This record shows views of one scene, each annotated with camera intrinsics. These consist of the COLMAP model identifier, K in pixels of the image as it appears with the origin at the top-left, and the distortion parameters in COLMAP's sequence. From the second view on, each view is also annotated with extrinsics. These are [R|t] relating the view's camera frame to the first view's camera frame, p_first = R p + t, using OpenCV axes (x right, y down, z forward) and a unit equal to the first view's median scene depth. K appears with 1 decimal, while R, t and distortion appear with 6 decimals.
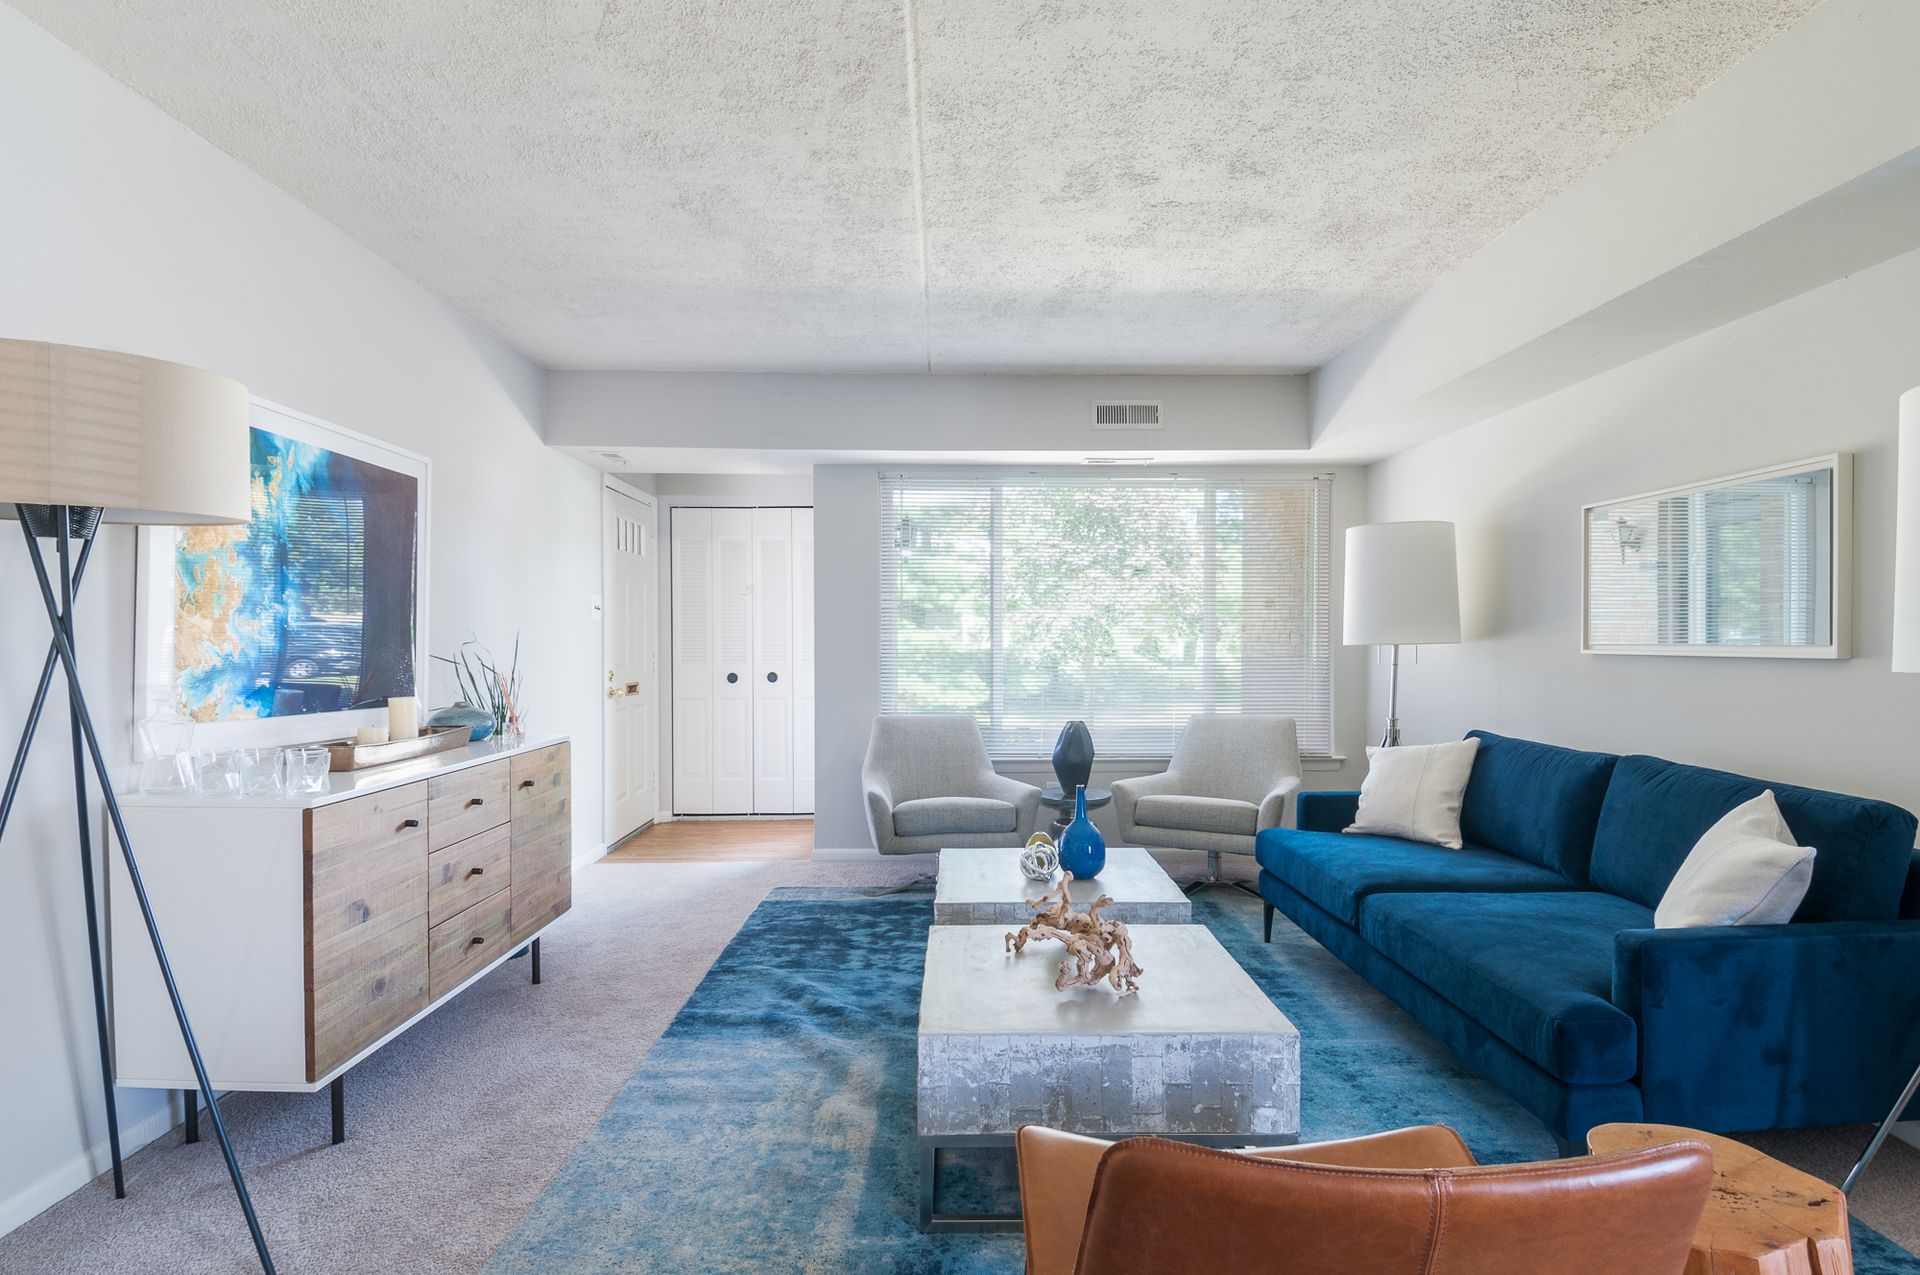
lens RADIAL K [[1001.5, 0, 960.0], [0, 1001.5, 637.5], [0, 0, 1]] dist [0.042279, -0.058942]
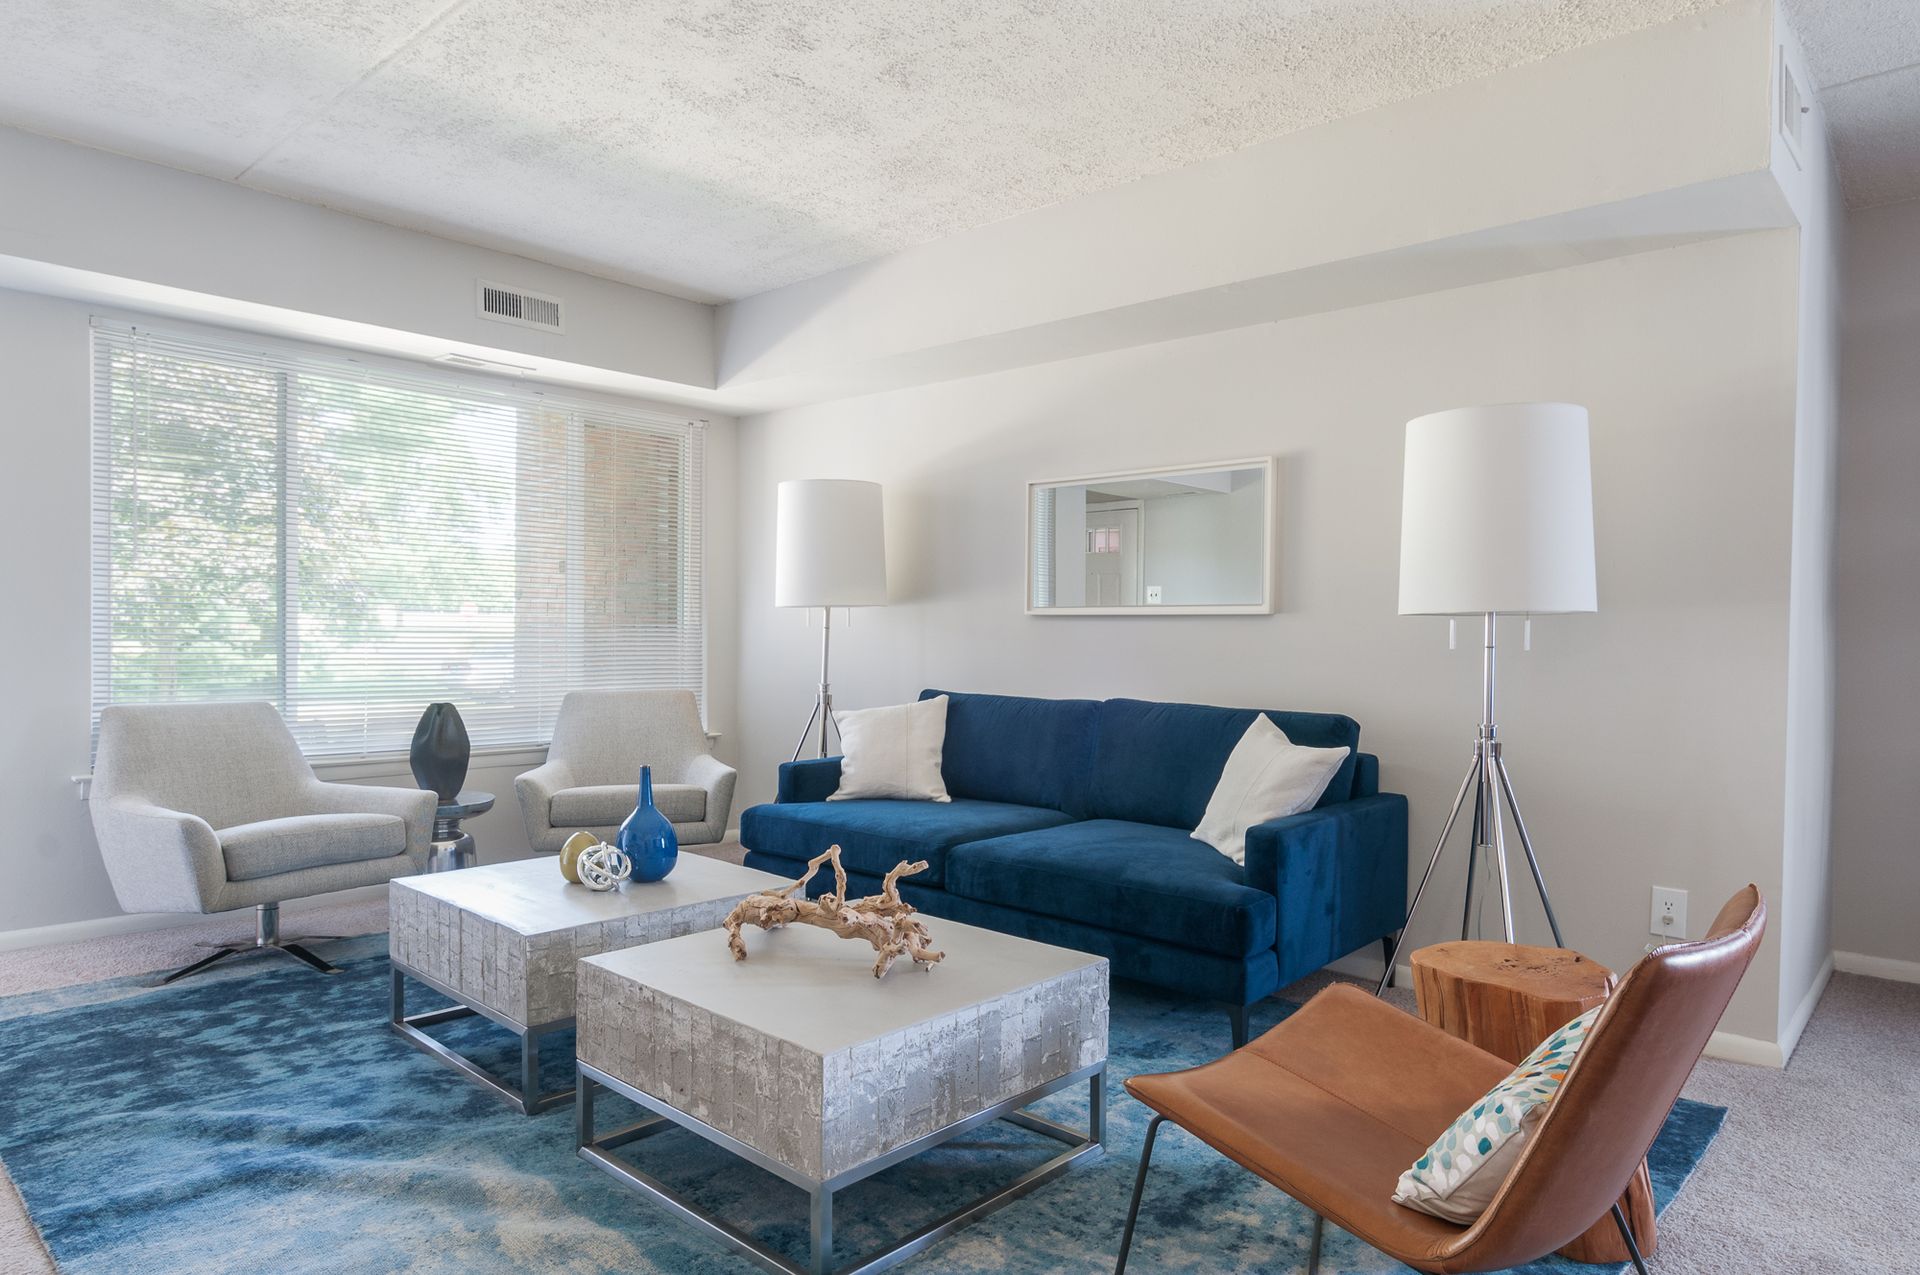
lens RADIAL K [[1168.1, 0, 960.0], [0, 1168.1, 637.5], [0, 0, 1]] dist [0.004419, 0.005714]
pose [[0.689177, 0.006098, 0.724567, -0.354708], [-0.013967, 0.999891, 0.004869, 0.035405], [-0.724458, -0.013476, 0.689187, 0.168548]]
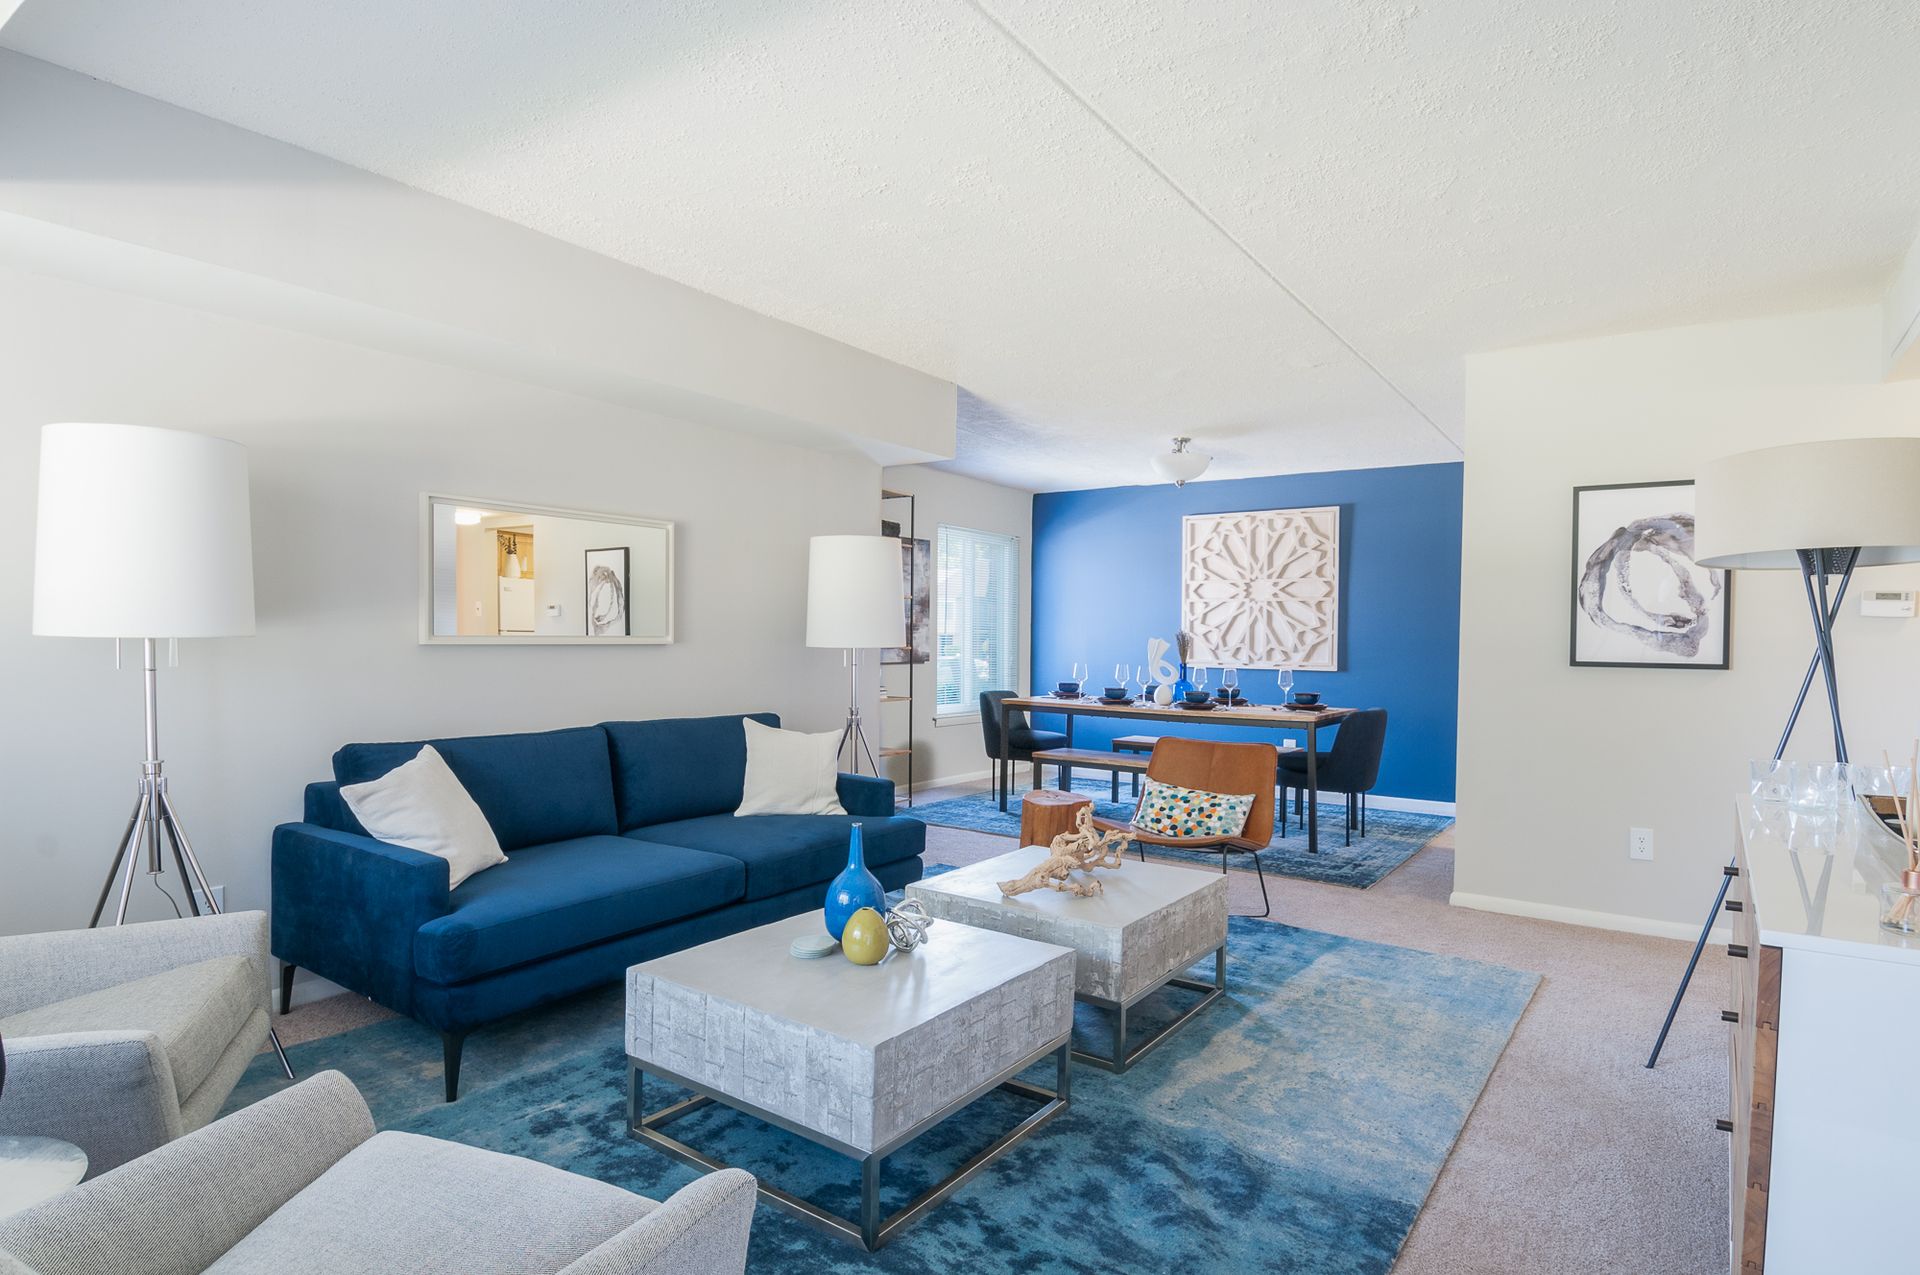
lens RADIAL K [[1001.5, 0, 960.0], [0, 1001.5, 637.5], [0, 0, 1]] dist [0.042279, -0.058942]
pose [[-0.804648, -0.011732, 0.593636, -0.376121], [-0.012945, 0.999914, 0.002215, 0.000324], [-0.593610, -0.005902, -0.804731, 1.463288]]
